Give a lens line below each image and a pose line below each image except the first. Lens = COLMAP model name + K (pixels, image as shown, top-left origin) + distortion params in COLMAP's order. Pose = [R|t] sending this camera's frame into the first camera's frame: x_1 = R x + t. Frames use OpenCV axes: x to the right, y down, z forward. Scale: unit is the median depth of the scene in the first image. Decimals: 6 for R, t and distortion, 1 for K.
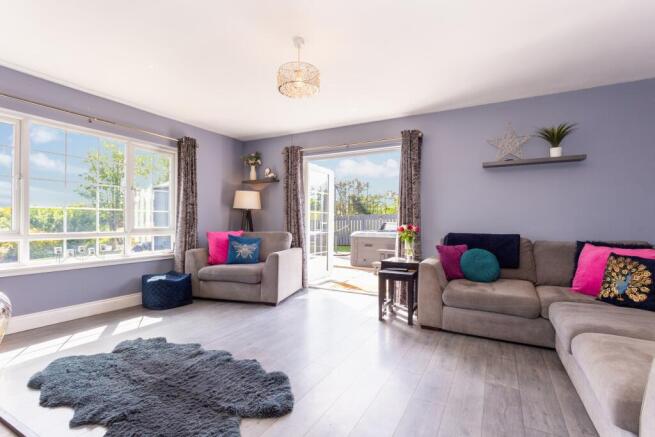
lens RADIAL K [[313.1, 0, 322.5], [0, 313.1, 217.8], [0, 0, 1]] dist [-0.002722, 0.001513]
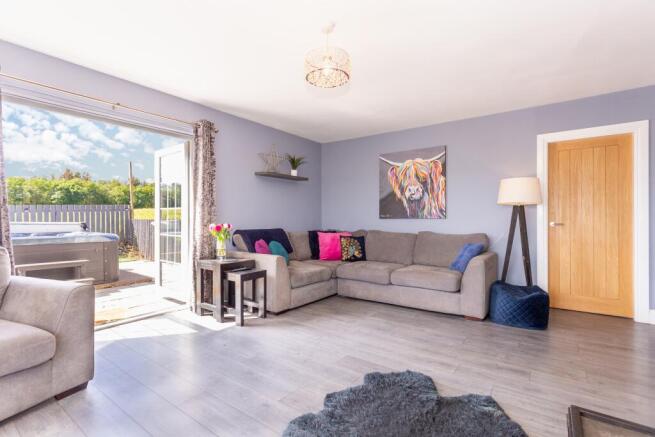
lens RADIAL K [[313.1, 0, 323.1], [0, 313.1, 219.0], [0, 0, 1]] dist [-0.002722, 0.001513]
pose [[0.130386, -0.010612, 0.991407, -0.804218], [-0.004346, 0.999927, 0.011275, -0.005716], [-0.991454, -0.005779, 0.130330, 0.724912]]
